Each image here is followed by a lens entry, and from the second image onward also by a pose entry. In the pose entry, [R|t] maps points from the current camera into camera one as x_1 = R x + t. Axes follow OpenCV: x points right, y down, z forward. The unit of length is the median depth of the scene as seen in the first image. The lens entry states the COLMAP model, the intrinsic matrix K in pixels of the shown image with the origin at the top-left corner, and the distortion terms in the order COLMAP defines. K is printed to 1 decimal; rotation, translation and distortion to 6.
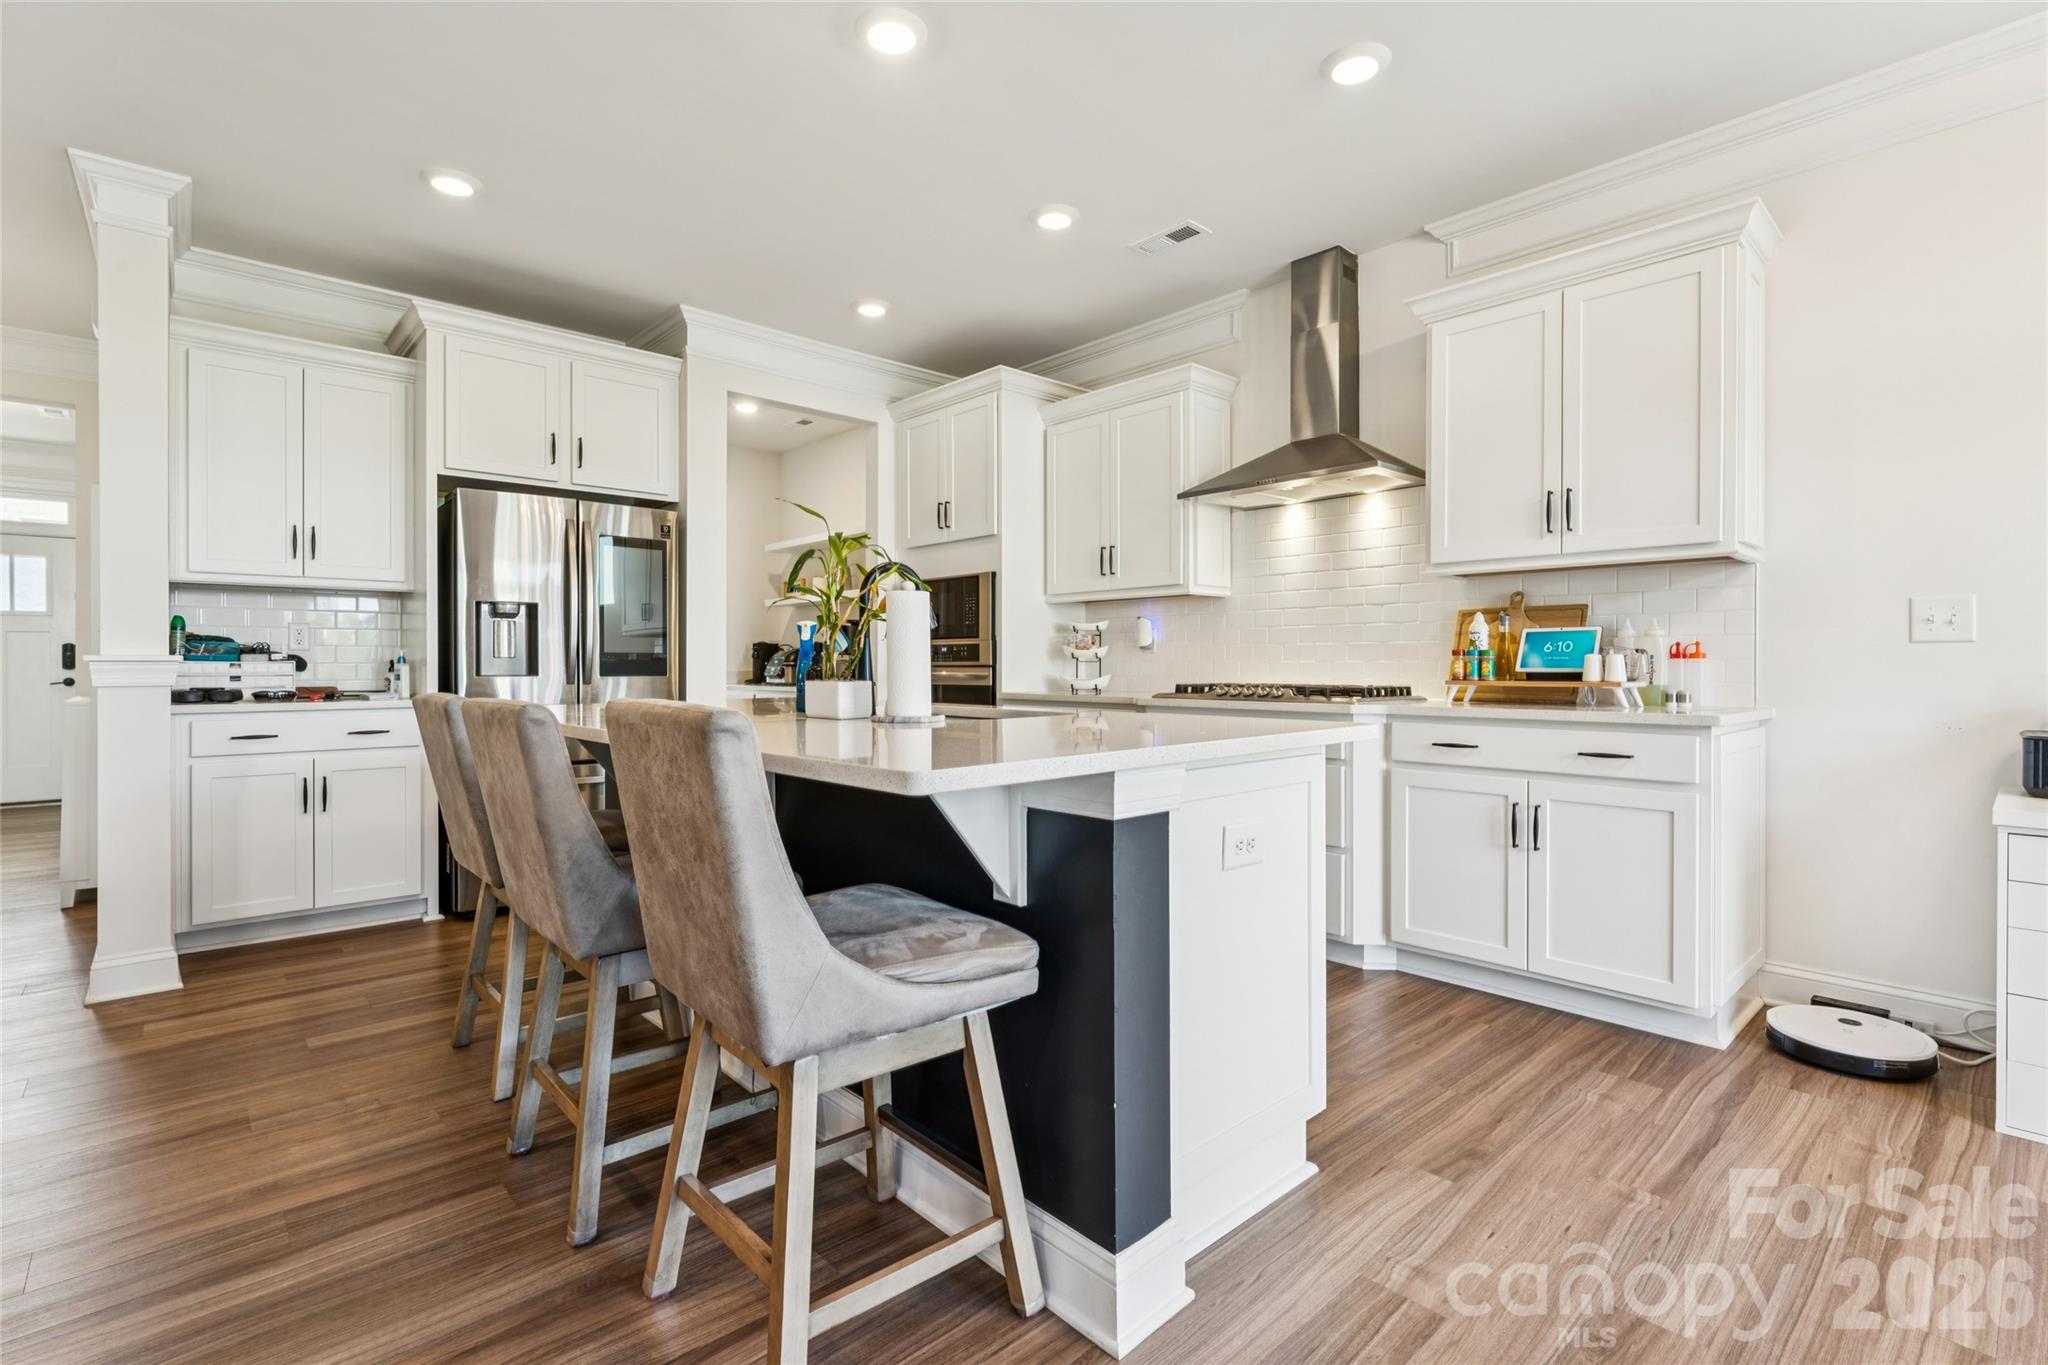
lens RADIAL K [[942.3, 0, 1026.2], [0, 942.3, 666.4], [0, 0, 1]] dist [-0.003719, 0.000829]
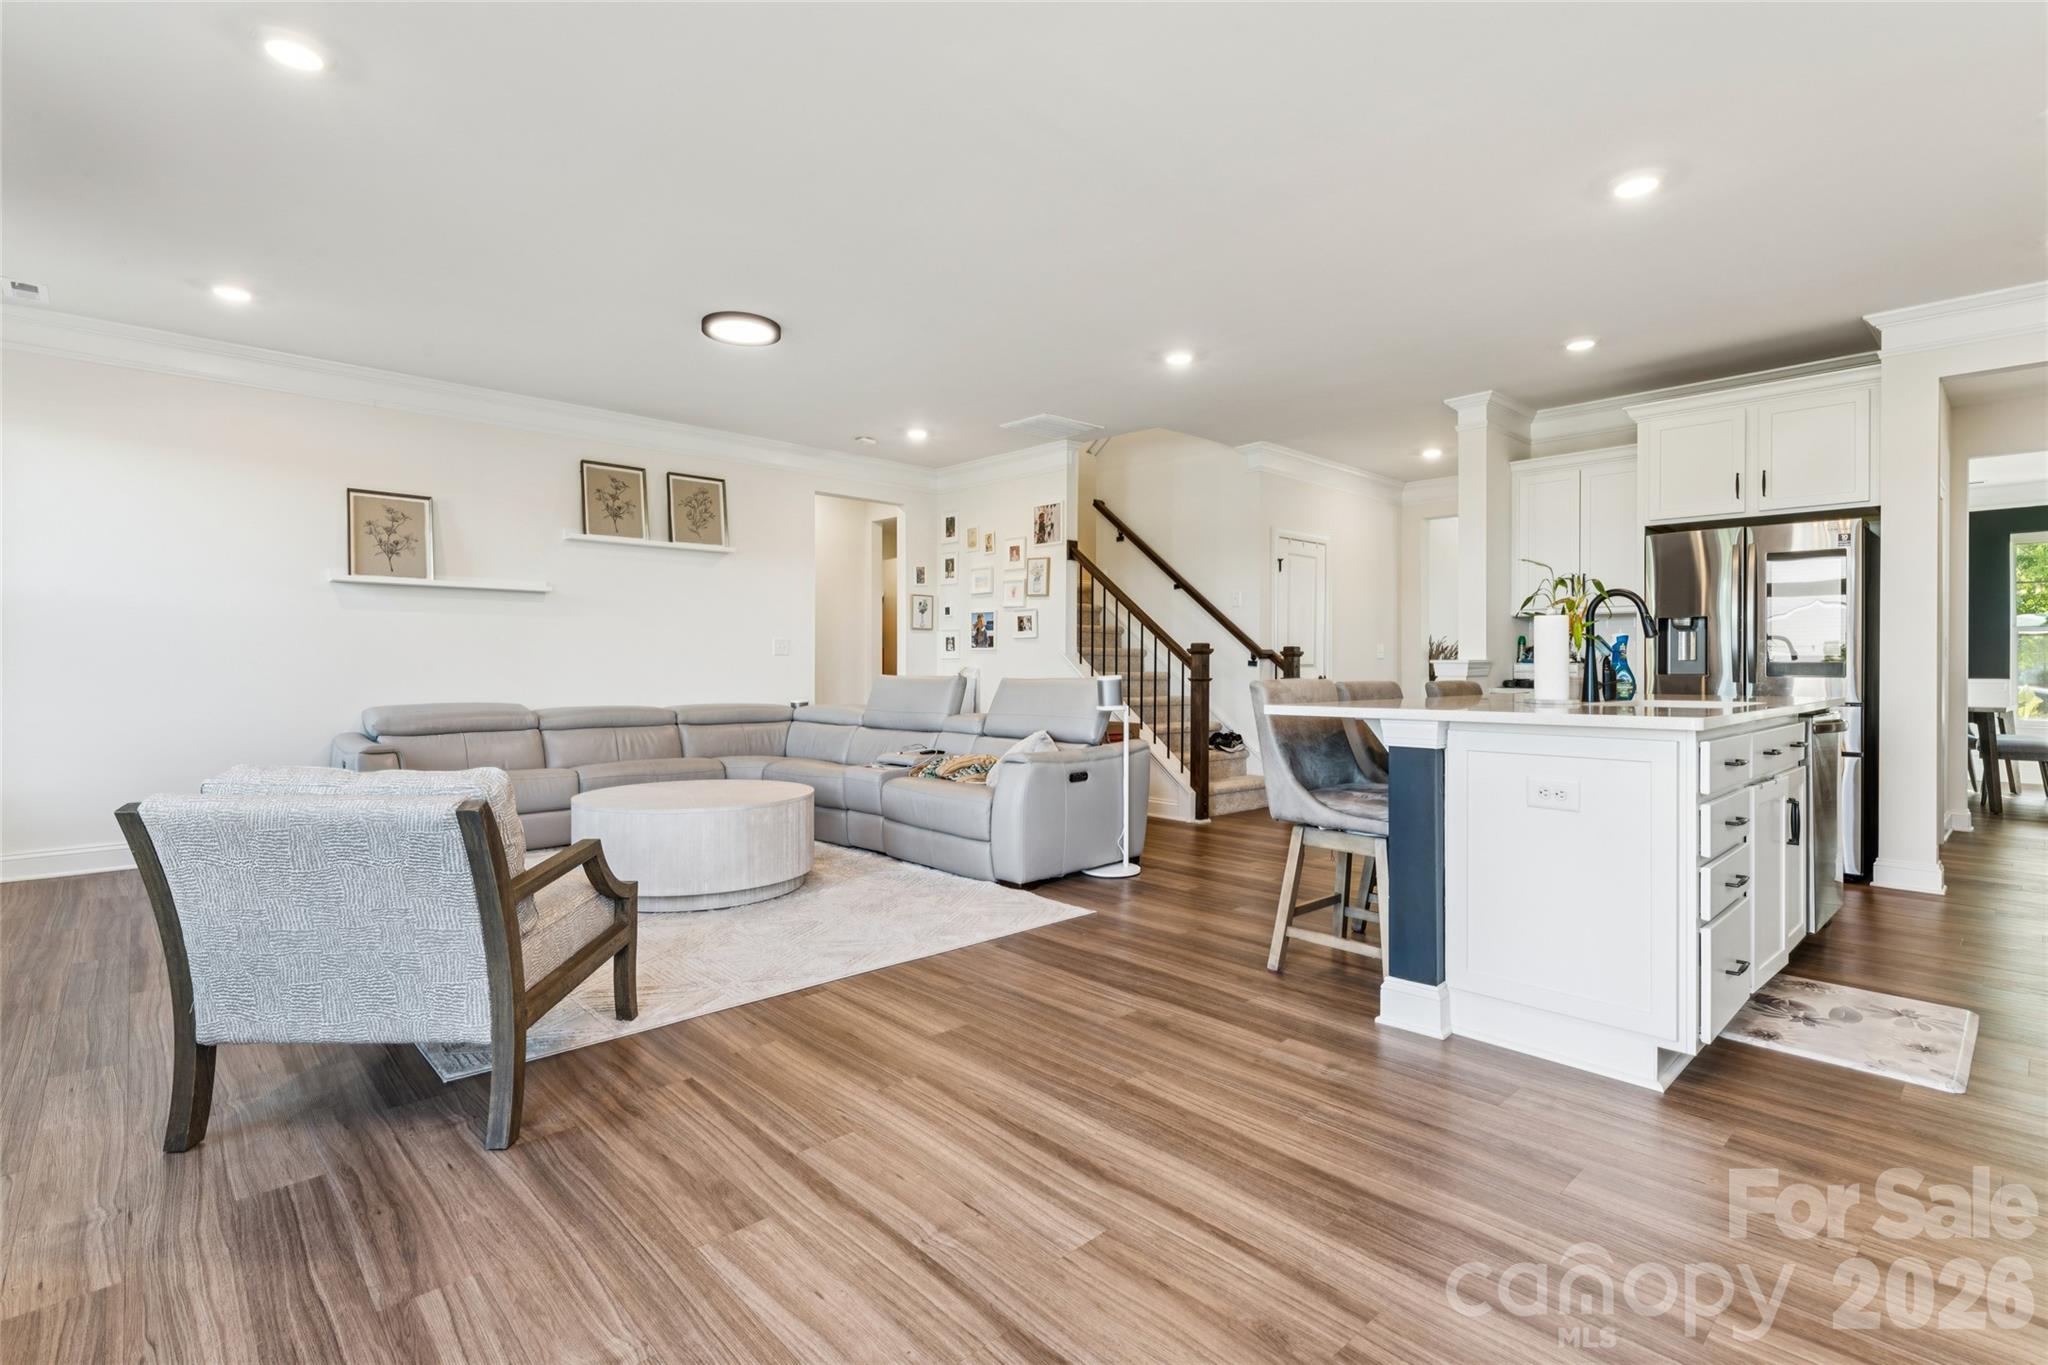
lens RADIAL K [[942.3, 0, 1030.3], [0, 942.3, 654.5], [0, 0, 1]] dist [-0.003719, 0.000829]
pose [[0.014988, -0.008005, -0.999856, 0.850478], [-0.007038, 0.999942, -0.008111, -0.001193], [0.999863, 0.007158, 0.014931, 0.104304]]
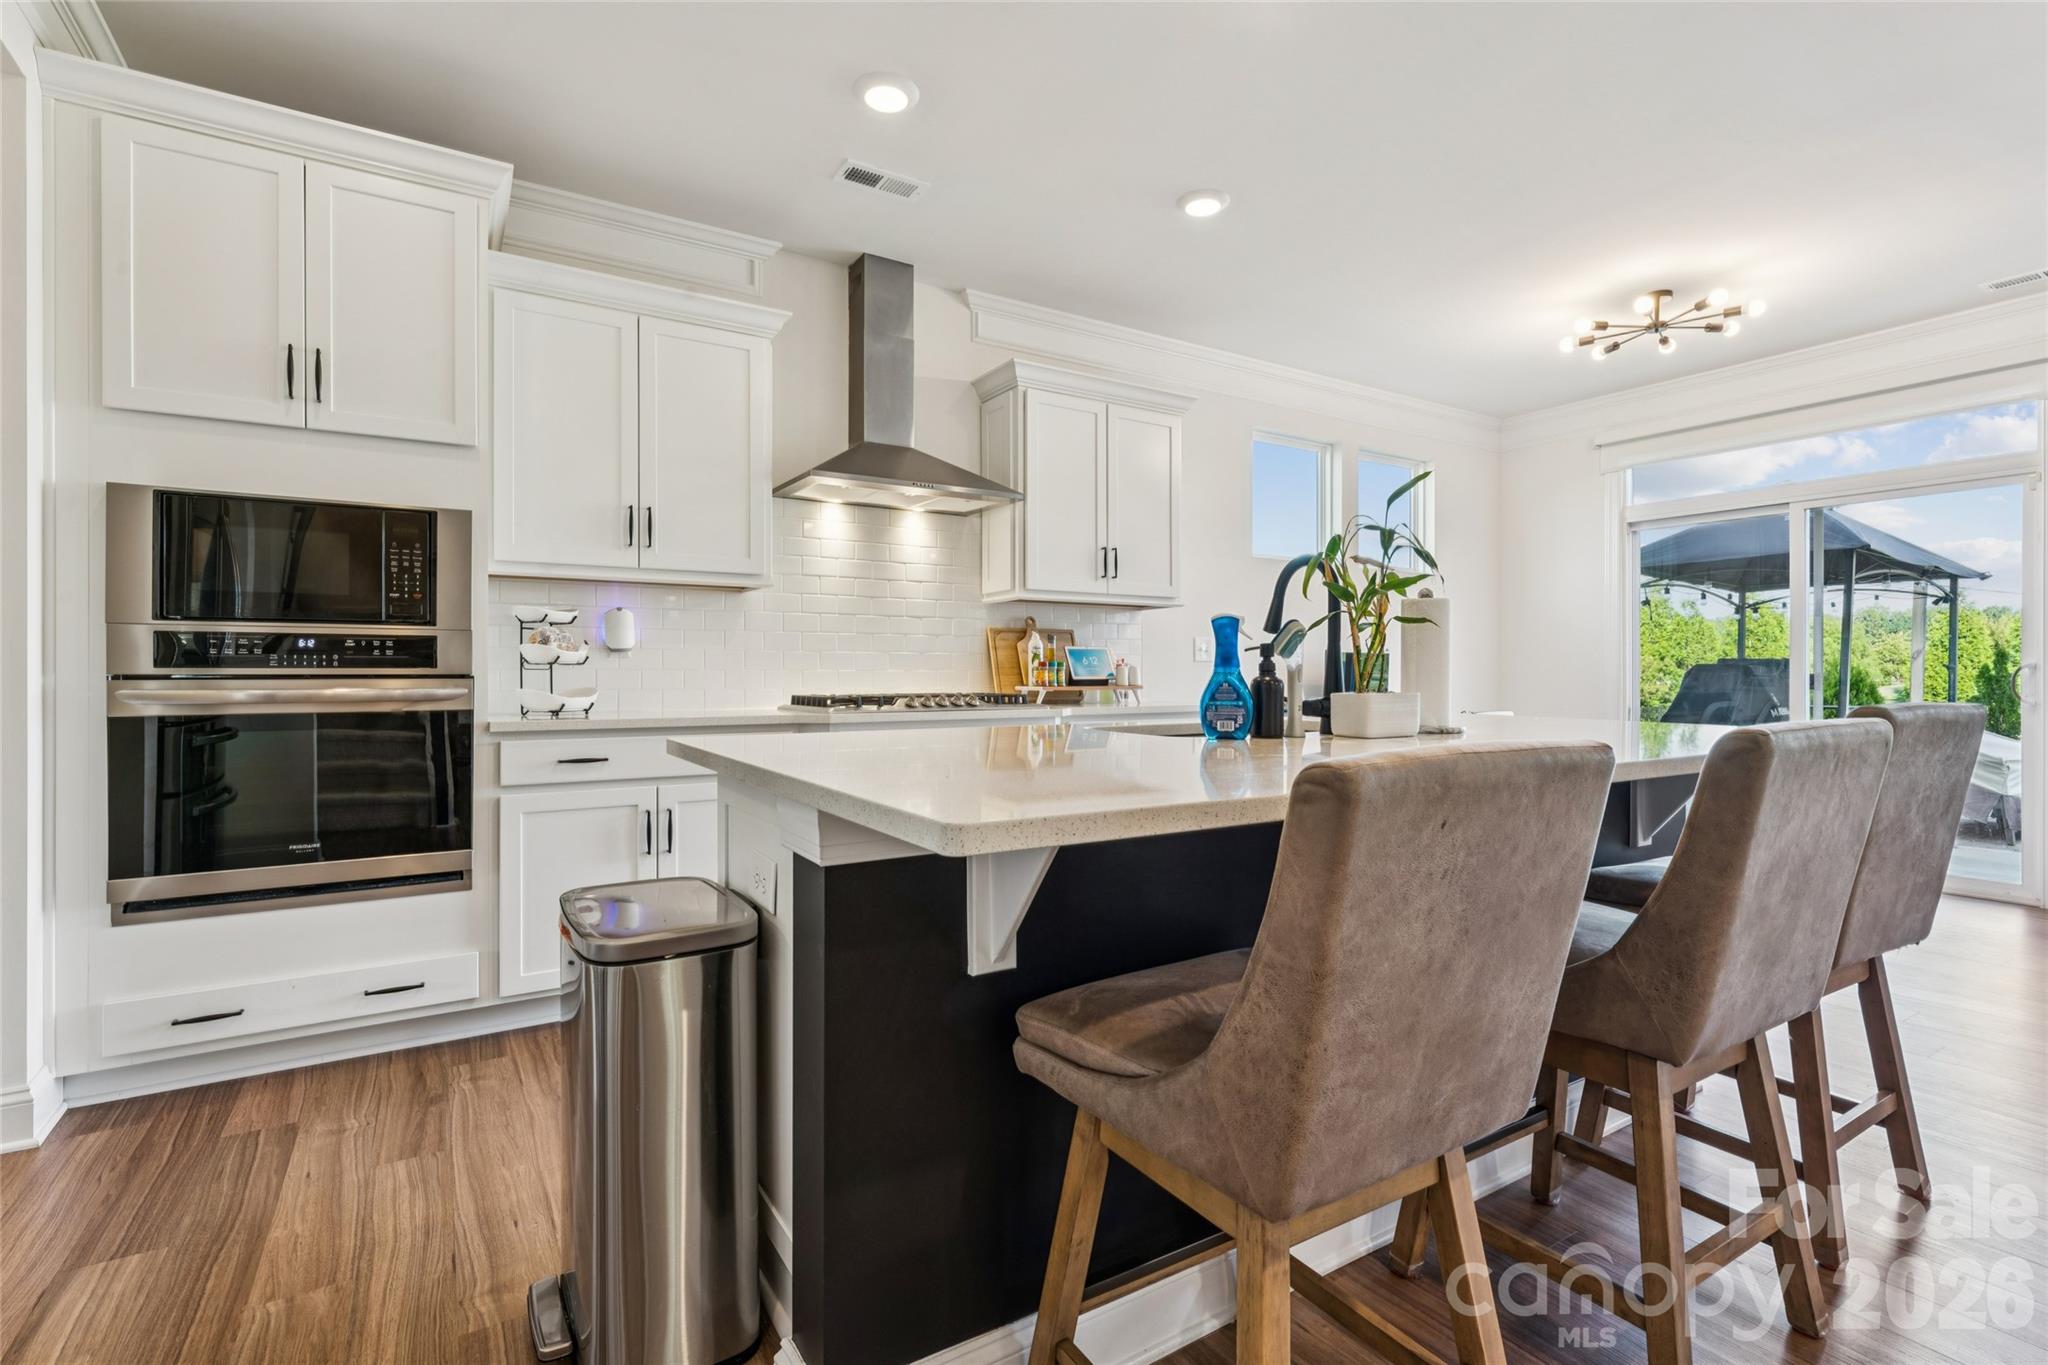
lens RADIAL K [[942.3, 0, 1016.7], [0, 942.3, 680.5], [0, 0, 1]] dist [-0.003719, 0.000829]
pose [[0.185197, -0.005475, 0.982686, -0.755076], [0.002965, 0.999983, 0.005012, 0.001088], [-0.982697, 0.001985, 0.185210, 0.799912]]
